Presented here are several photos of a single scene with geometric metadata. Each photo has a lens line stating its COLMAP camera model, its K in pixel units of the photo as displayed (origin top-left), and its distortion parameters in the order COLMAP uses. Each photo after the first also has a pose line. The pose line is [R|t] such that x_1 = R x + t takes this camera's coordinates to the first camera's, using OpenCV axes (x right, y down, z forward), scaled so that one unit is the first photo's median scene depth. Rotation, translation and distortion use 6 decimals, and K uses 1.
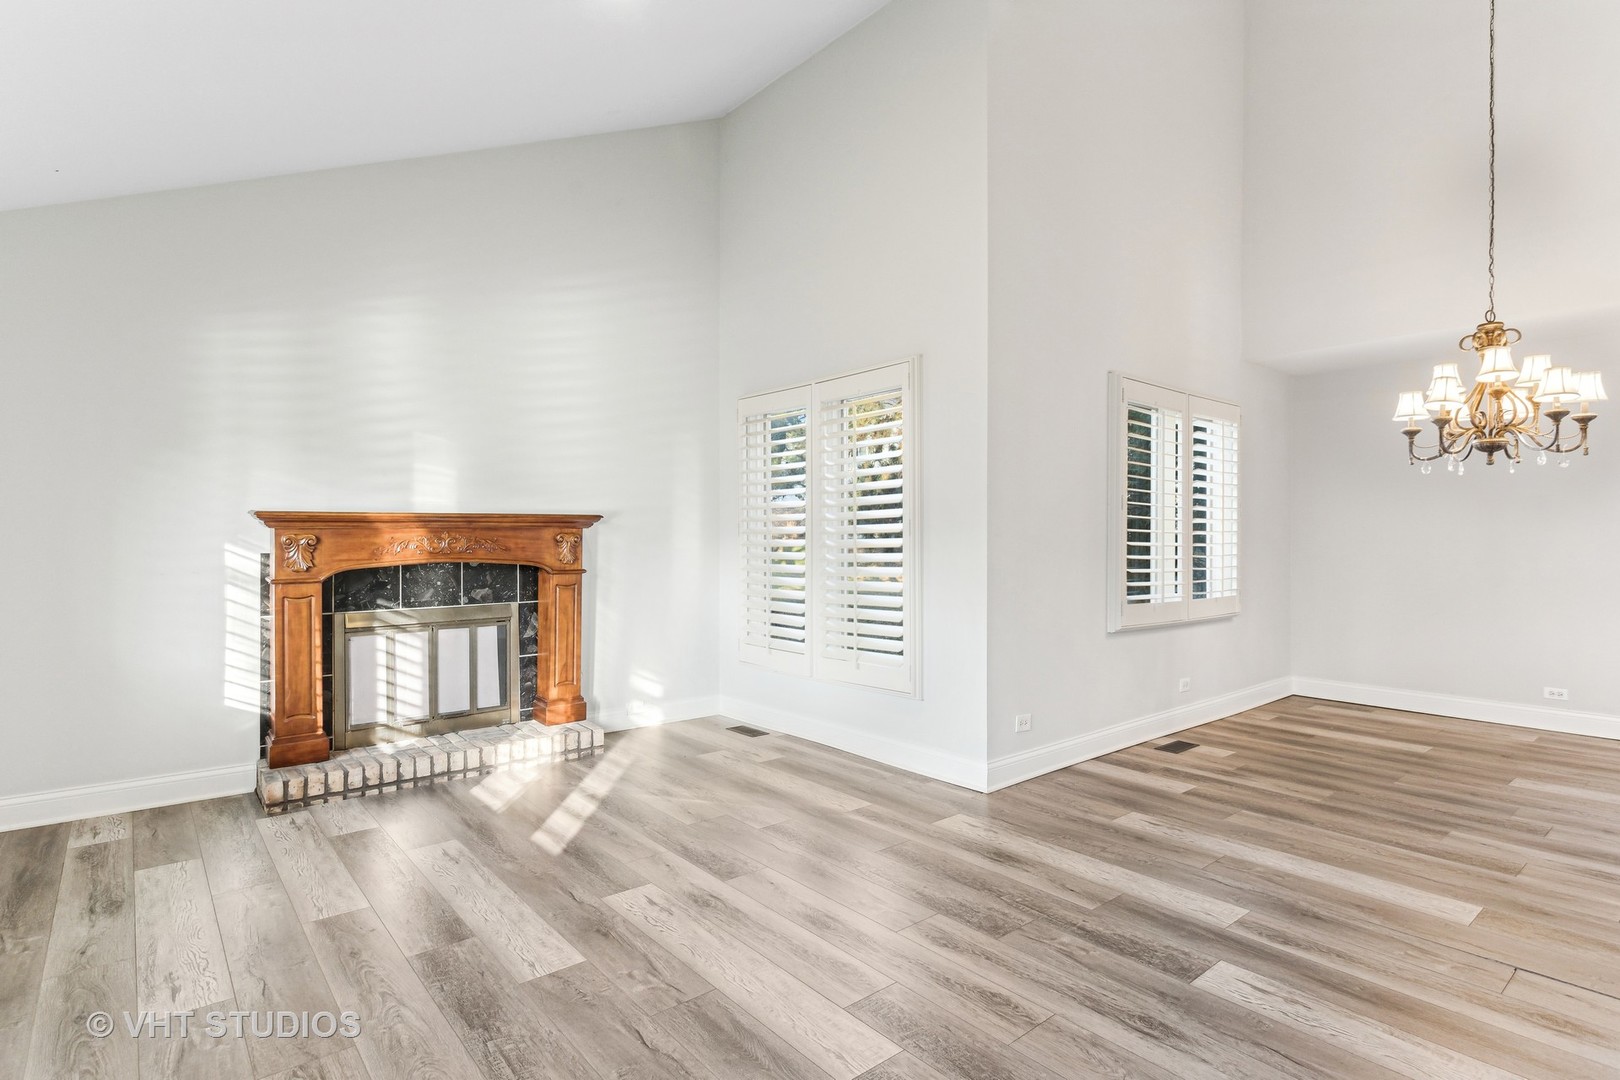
lens RADIAL K [[818.8, 0, 809.5], [0, 818.8, 531.7], [0, 0, 1]] dist [-0.001071, -0.000190]
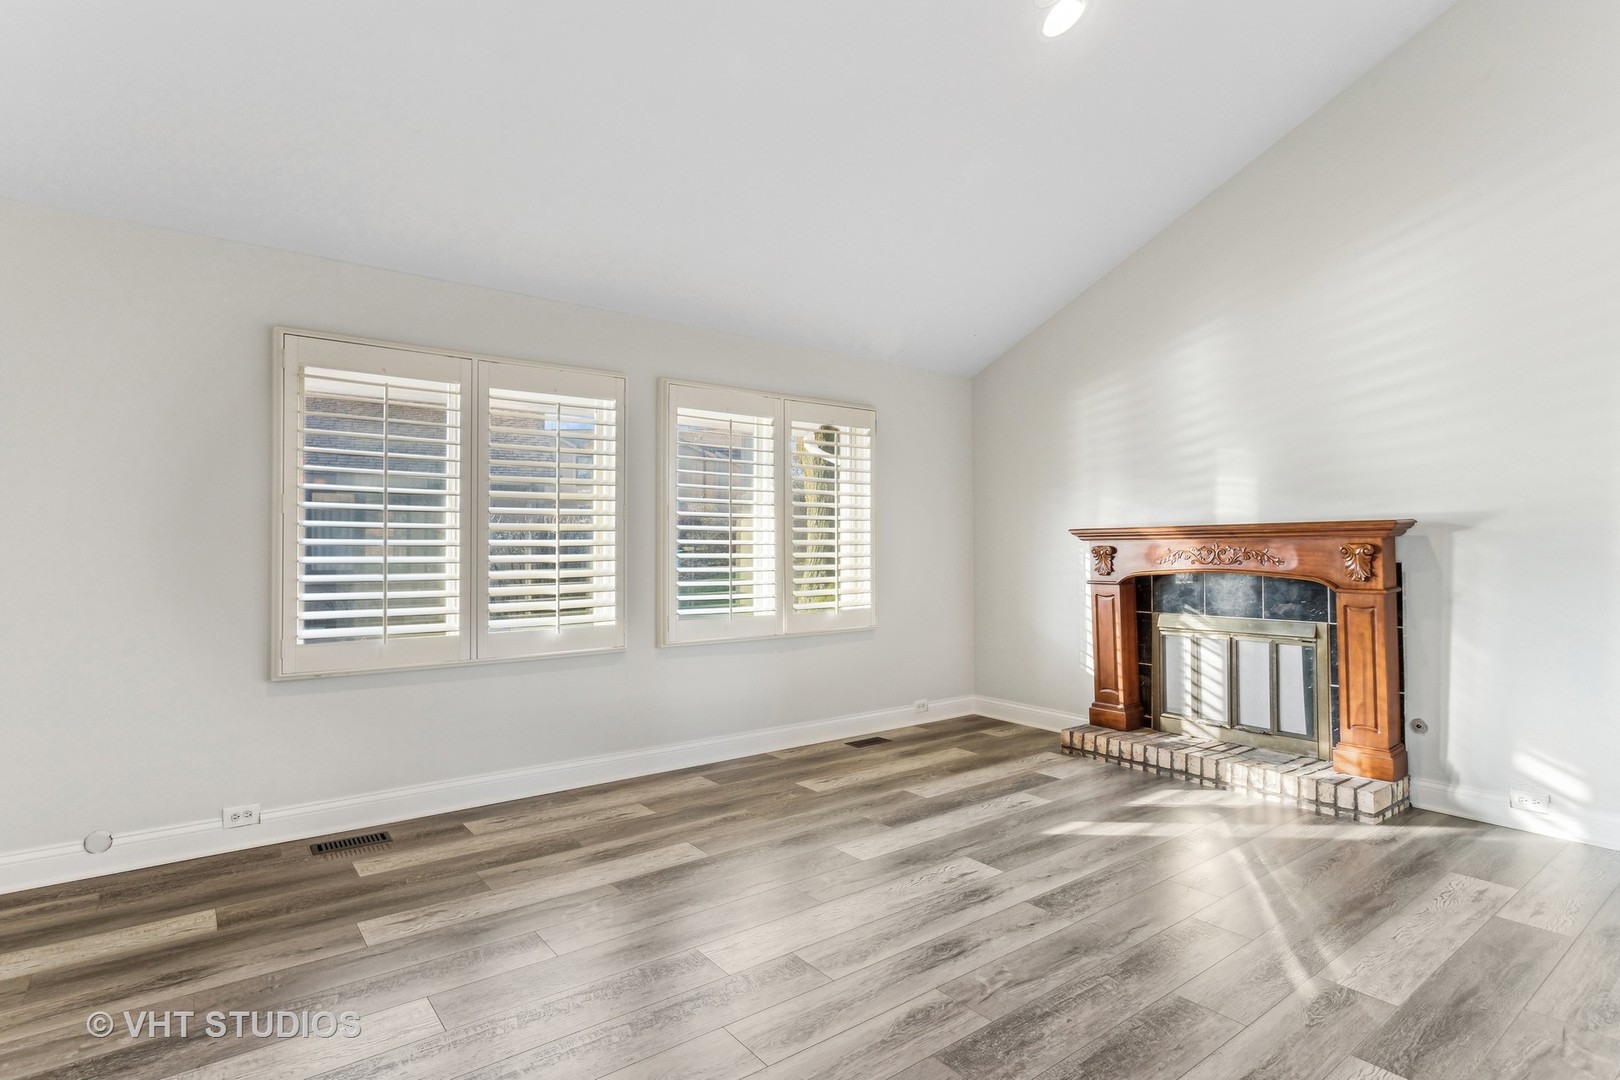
lens RADIAL K [[818.8, 0, 809.5], [0, 818.8, 531.7], [0, 0, 1]] dist [-0.001071, -0.000190]
pose [[-0.044371, -0.021966, -0.998774, 0.605475], [0.004347, 0.999745, -0.022181, 0.006351], [0.999006, -0.005326, -0.044264, 0.540779]]
